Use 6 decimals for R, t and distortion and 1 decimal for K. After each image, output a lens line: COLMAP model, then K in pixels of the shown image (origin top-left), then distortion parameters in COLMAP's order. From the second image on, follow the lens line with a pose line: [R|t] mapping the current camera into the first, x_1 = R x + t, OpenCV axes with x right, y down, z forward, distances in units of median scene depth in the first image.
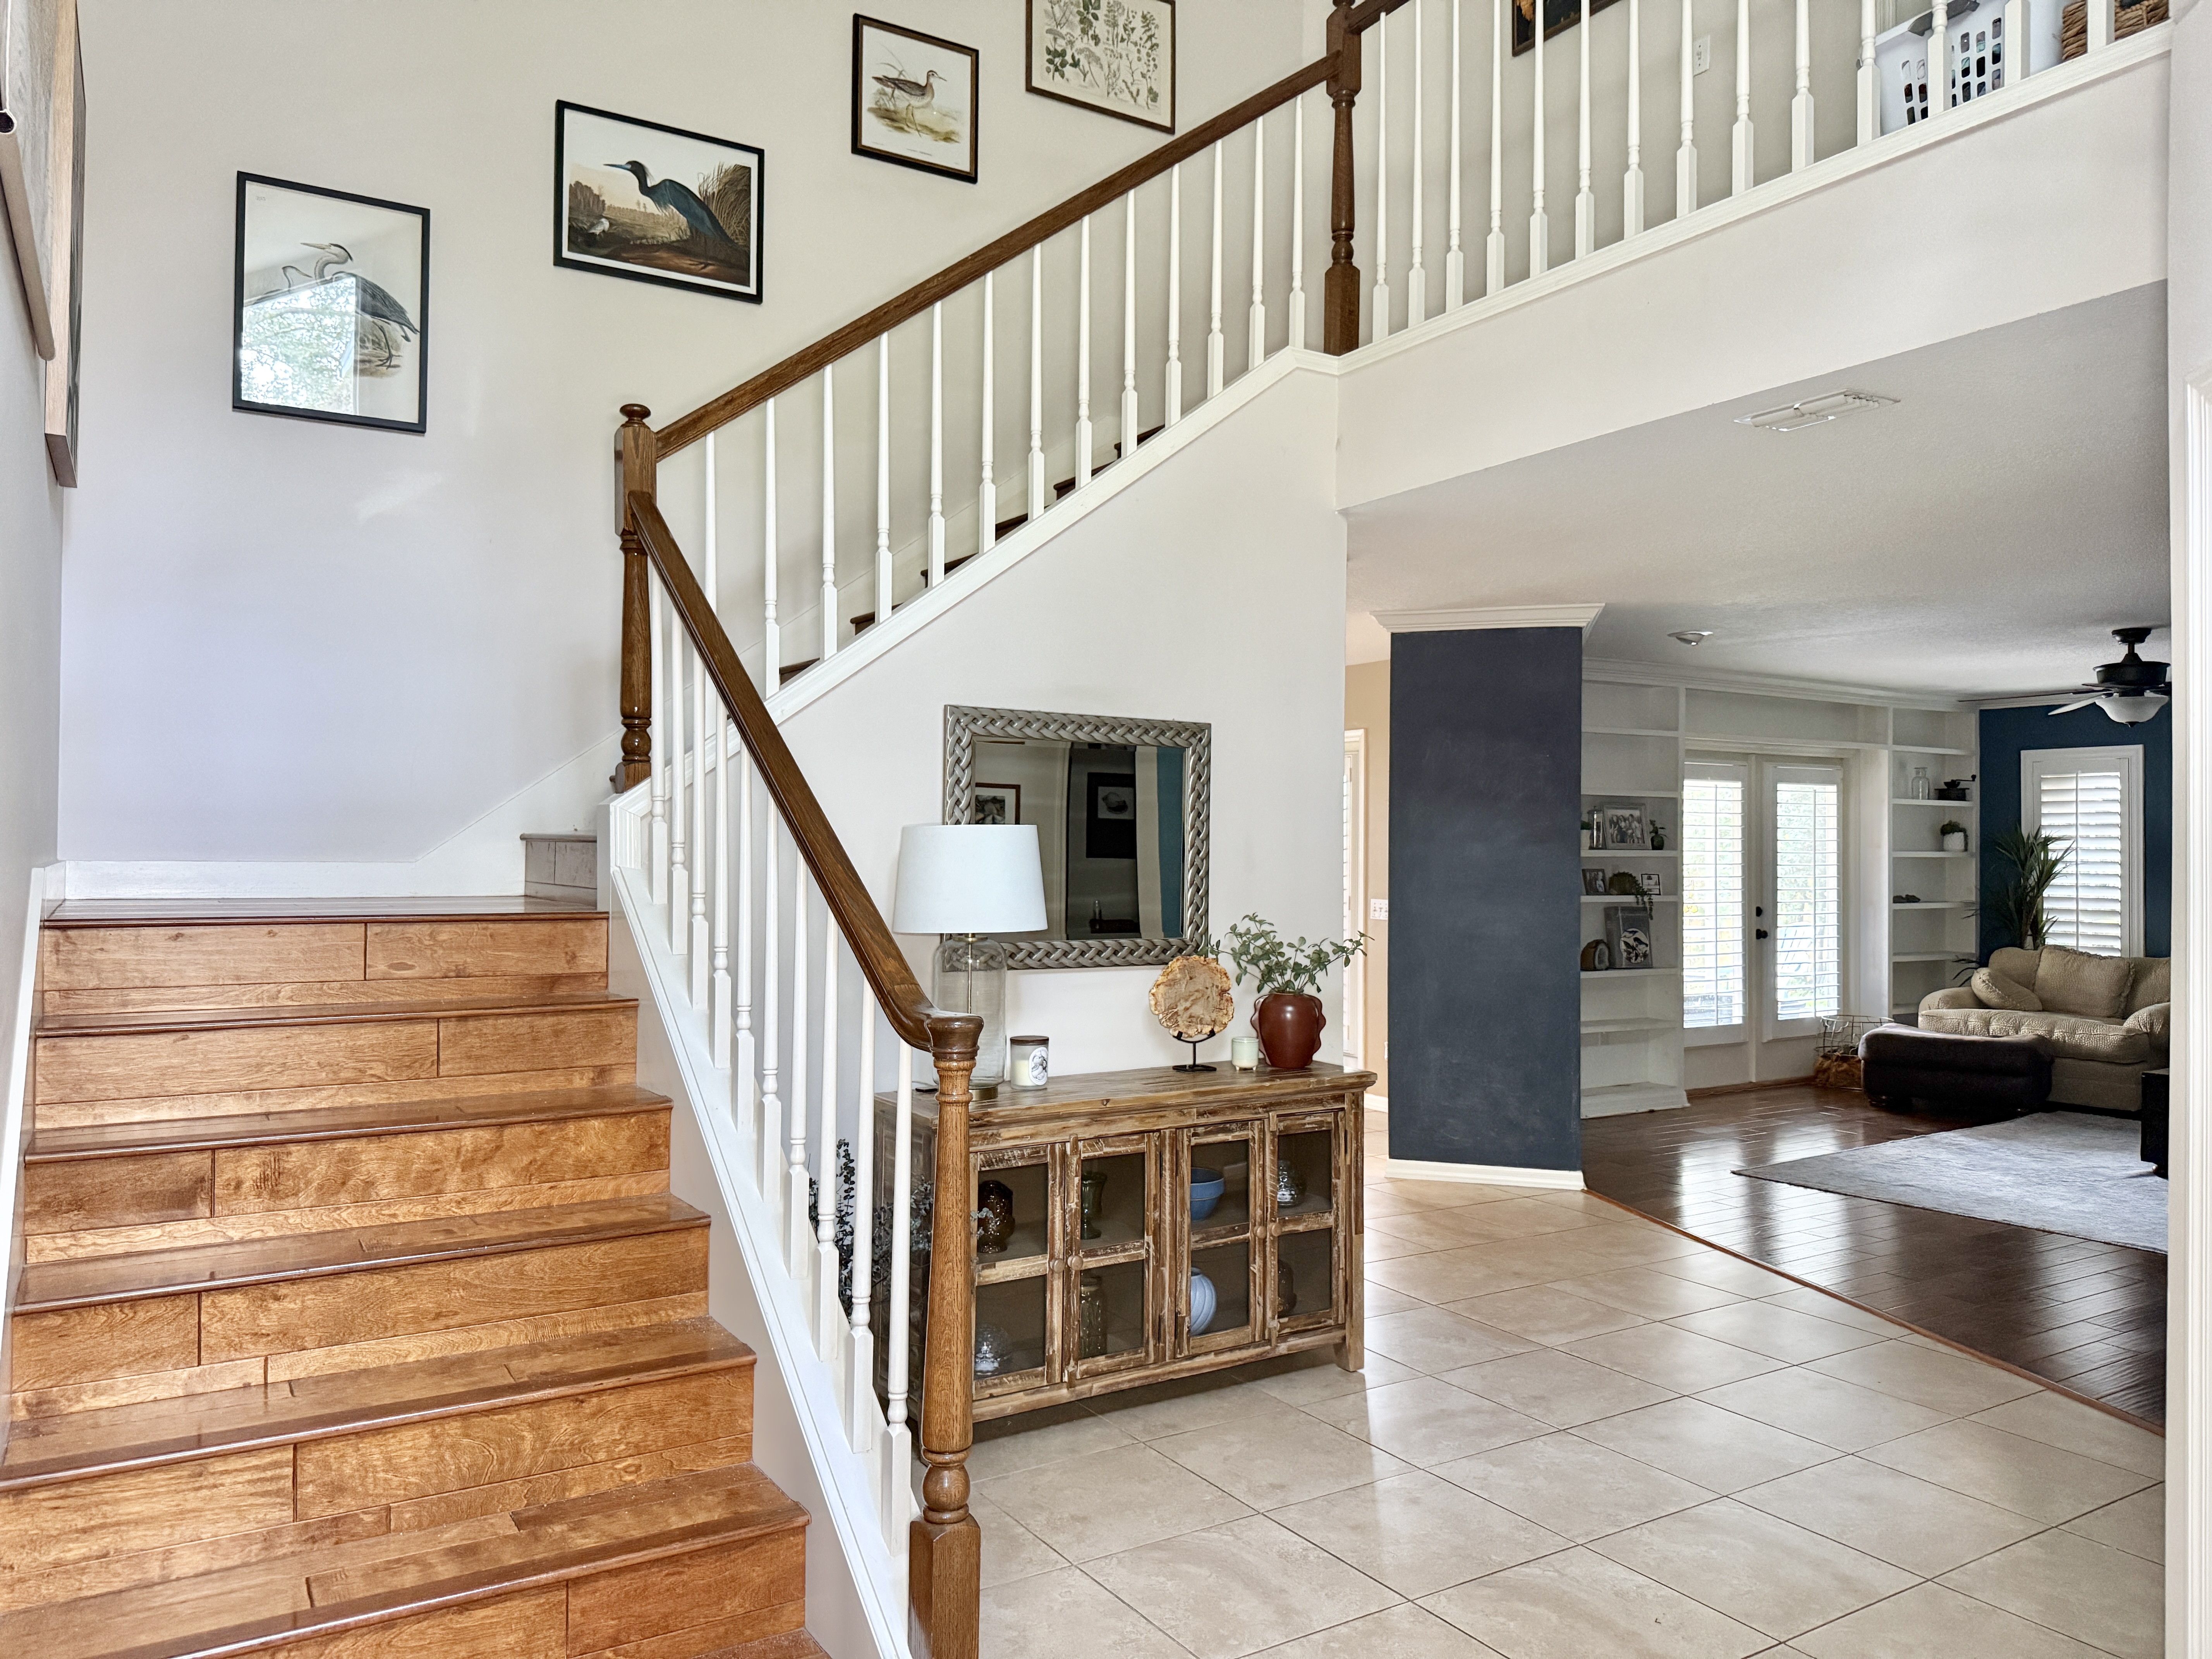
lens RADIAL K [[1562.9, 0, 1092.4], [0, 1562.9, 832.8], [0, 0, 1]] dist [0.053693, -0.086644]
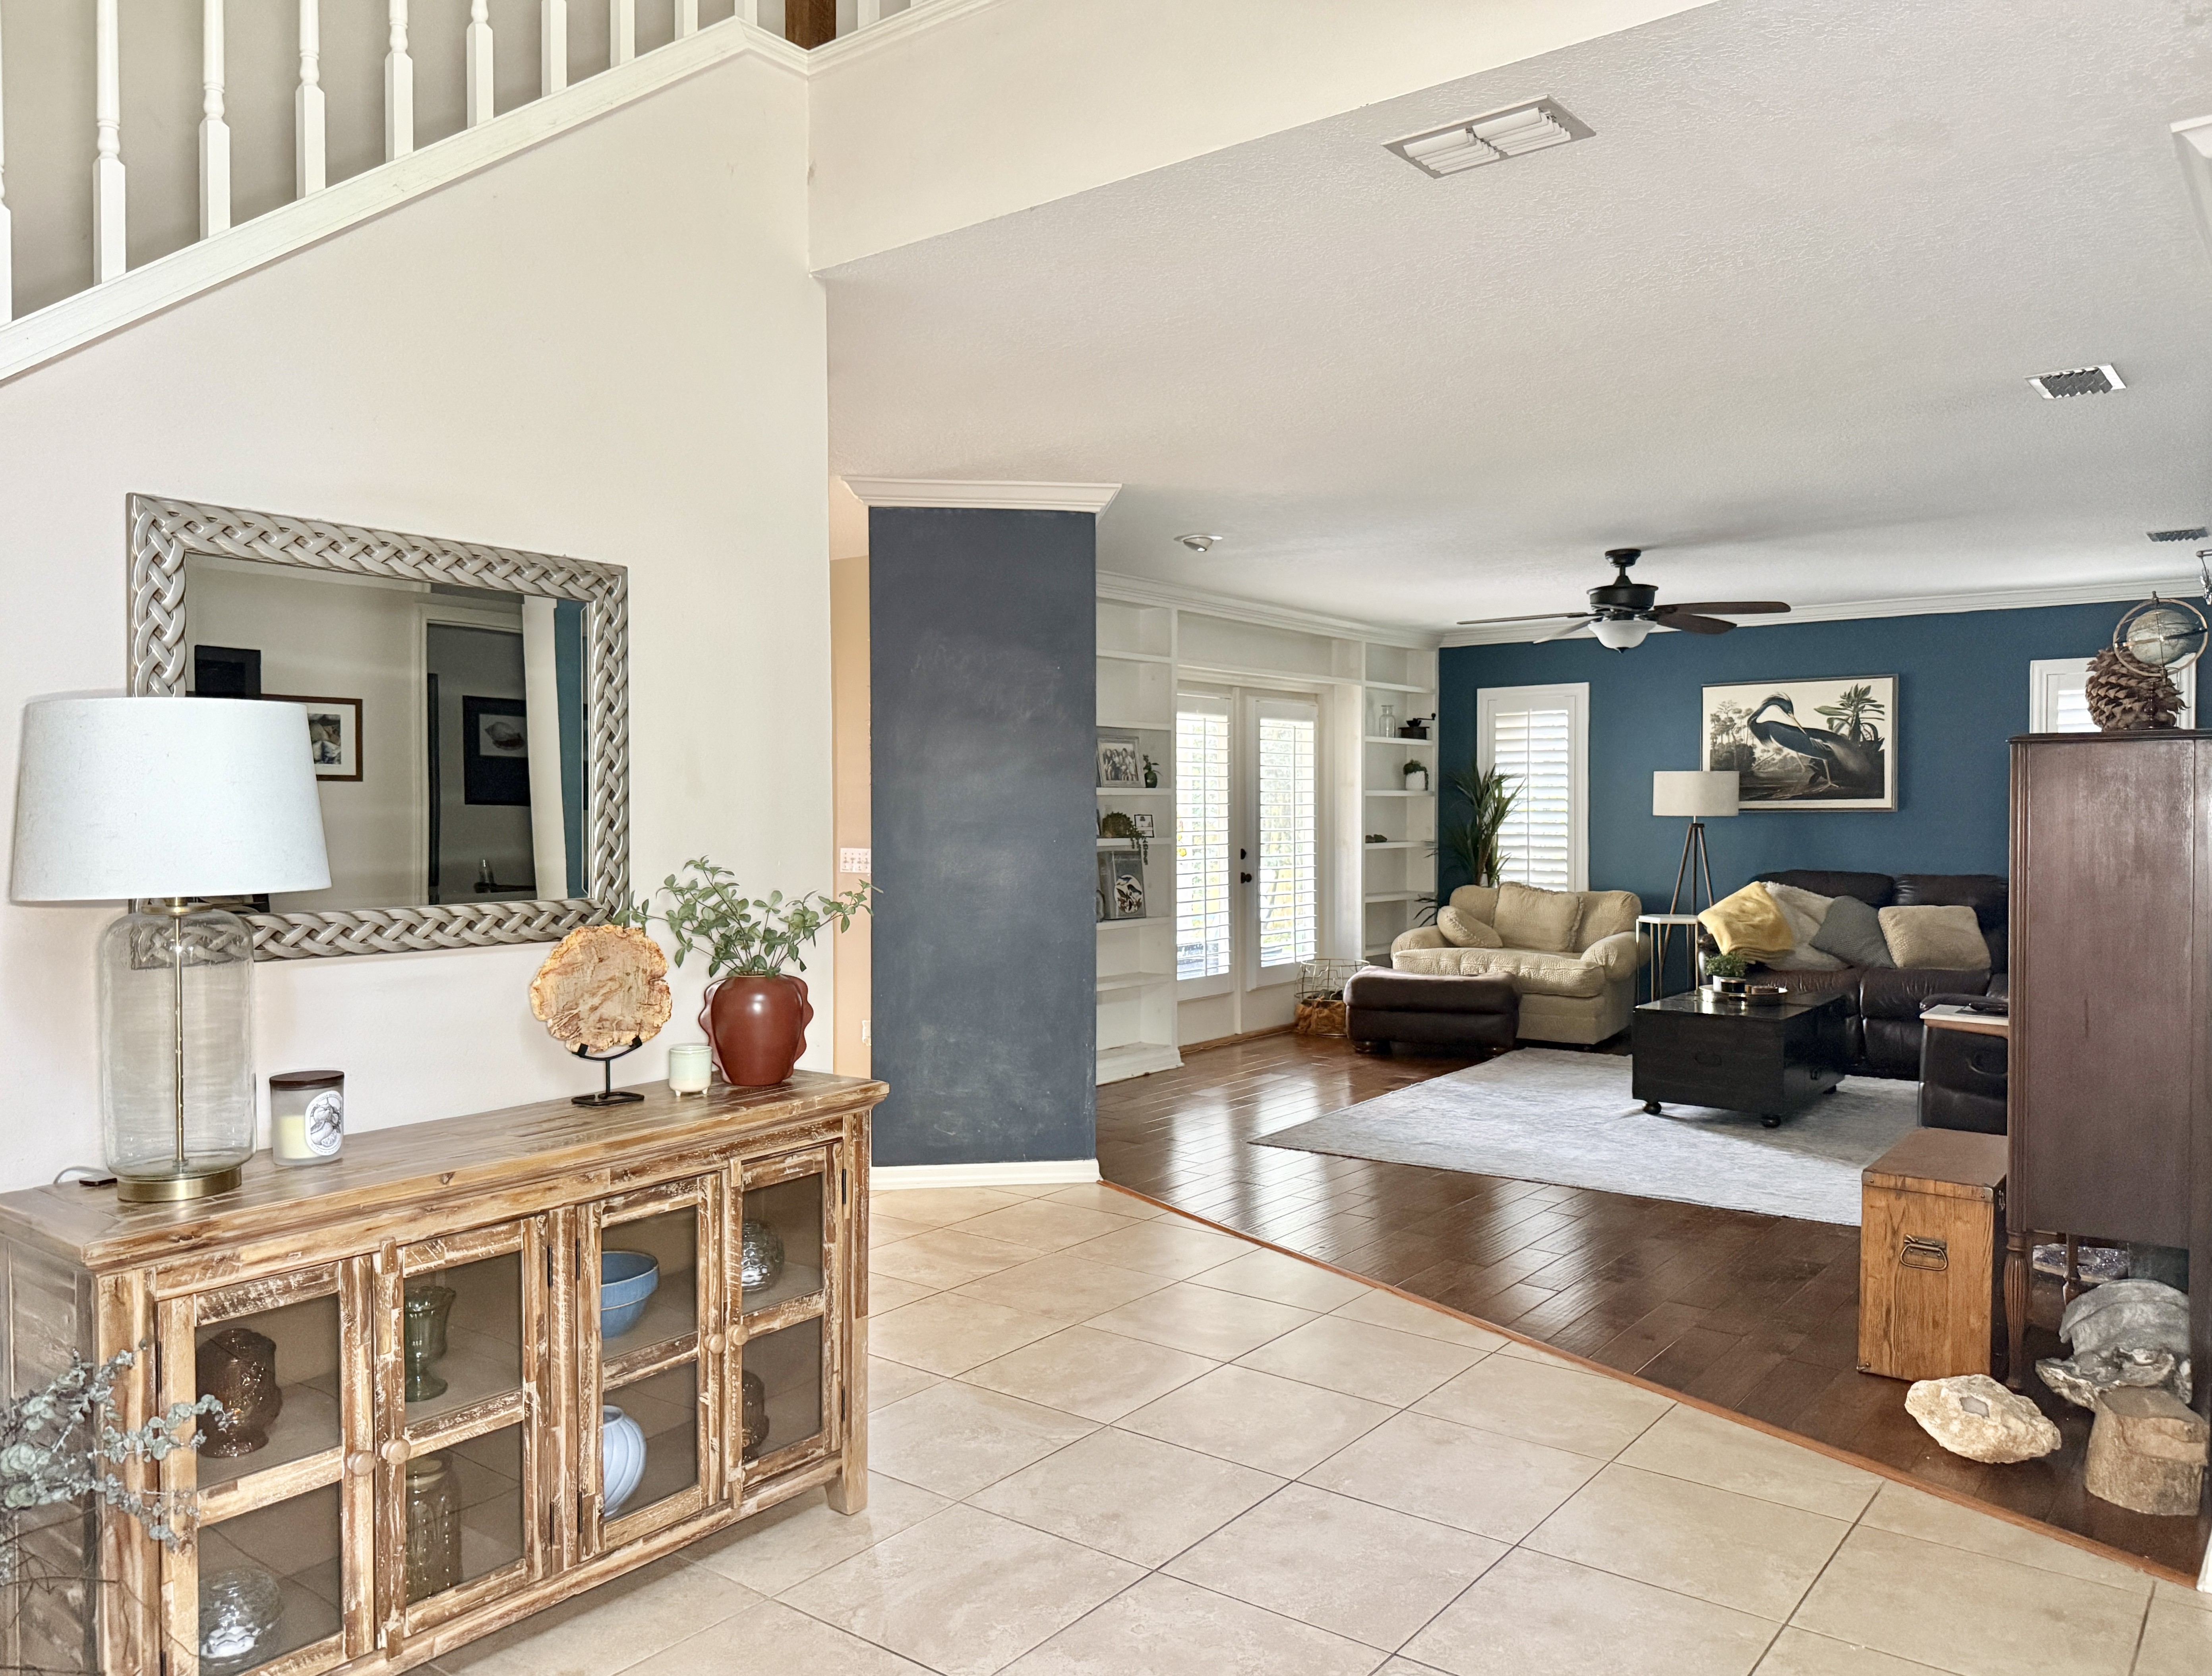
lens RADIAL K [[1587.6, 0, 1100.0], [0, 1587.6, 838.4], [0, 0, 1]] dist [0.056144, -0.048664]
pose [[0.937673, -0.016886, 0.347109, 0.016961], [0.006533, 0.999499, 0.030975, 0.014527], [-0.347458, -0.026777, 0.937313, 0.187977]]
